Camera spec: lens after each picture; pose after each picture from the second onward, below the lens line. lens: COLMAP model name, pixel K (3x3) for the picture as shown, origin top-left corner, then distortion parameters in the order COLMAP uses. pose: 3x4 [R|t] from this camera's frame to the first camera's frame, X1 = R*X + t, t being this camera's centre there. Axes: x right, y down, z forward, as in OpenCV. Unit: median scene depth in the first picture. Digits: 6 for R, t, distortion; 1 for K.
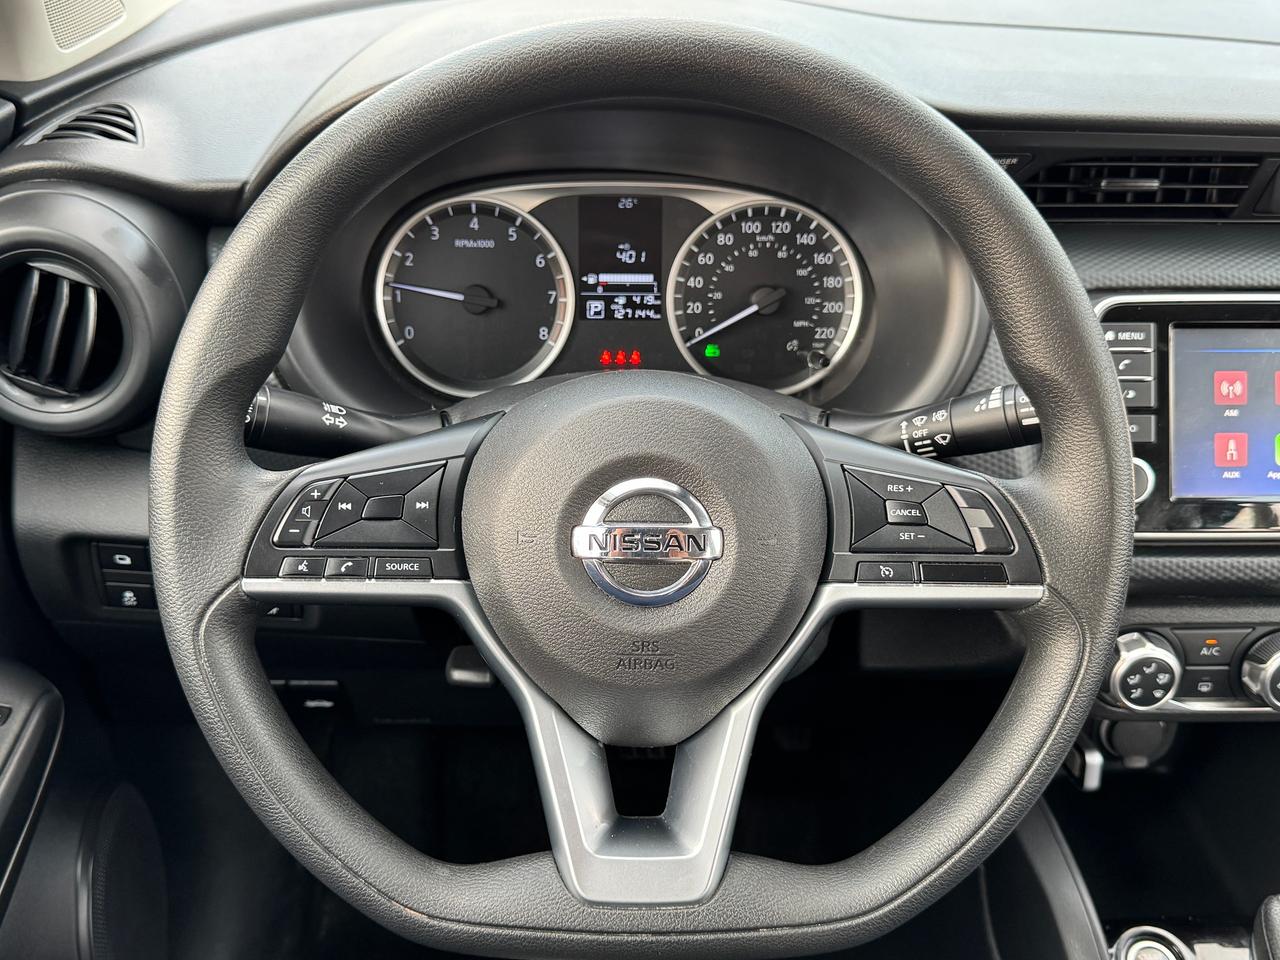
lens RADIAL K [[1238.6, 0, 640.0], [0, 1238.6, 480.0], [0, 0, 1]] dist [0.164053, -0.487136]
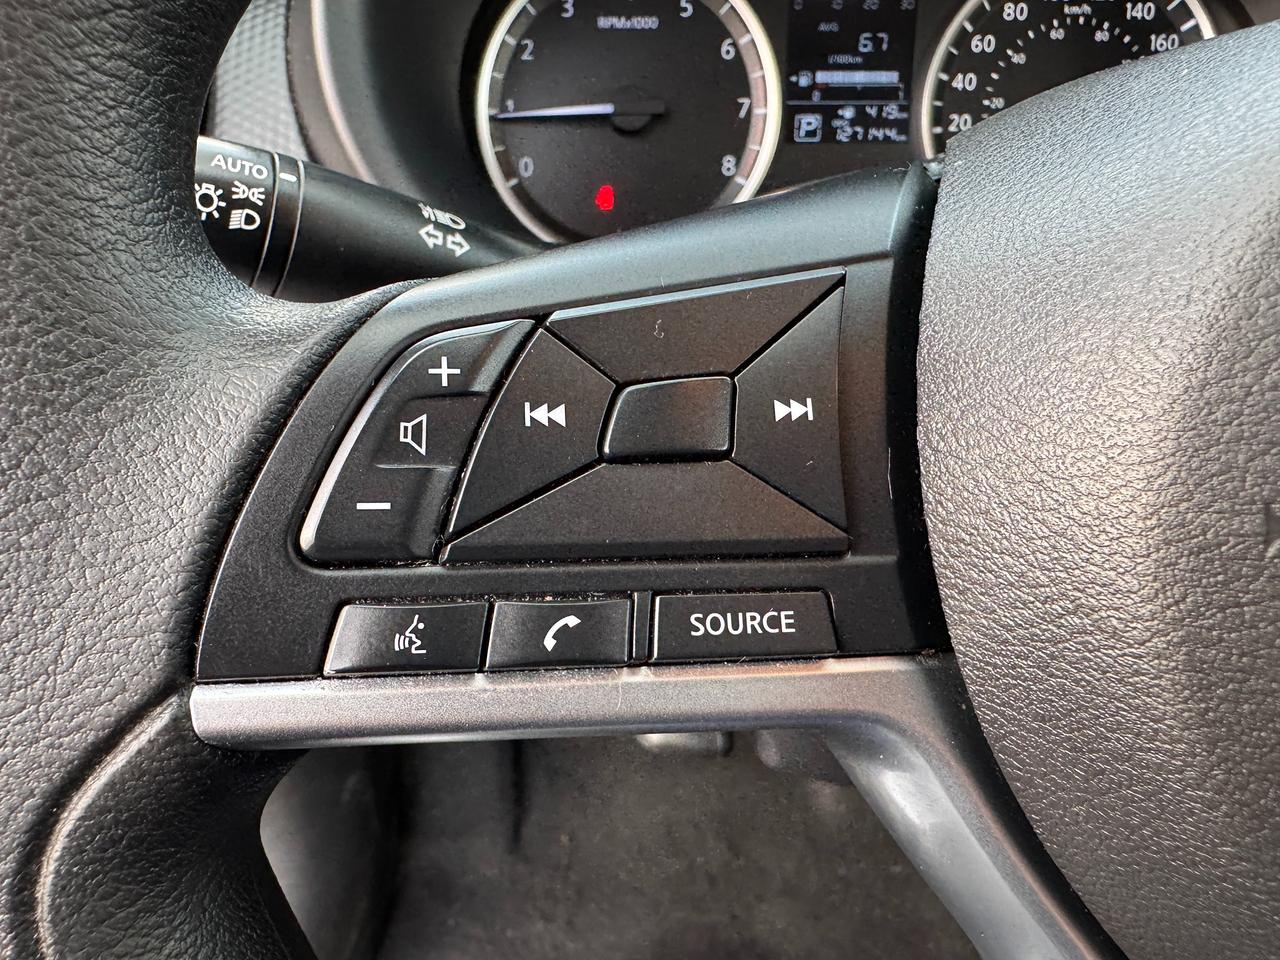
lens RADIAL K [[965.6, 0, 589.9], [0, 965.6, 477.1], [0, 0, 1]] dist [-0.005080, 0.000140]
pose [[0.999437, -0.004927, -0.033182, -0.136550], [0.007013, 0.997986, 0.063045, 0.013424], [0.032805, -0.063242, 0.997459, 0.486683]]
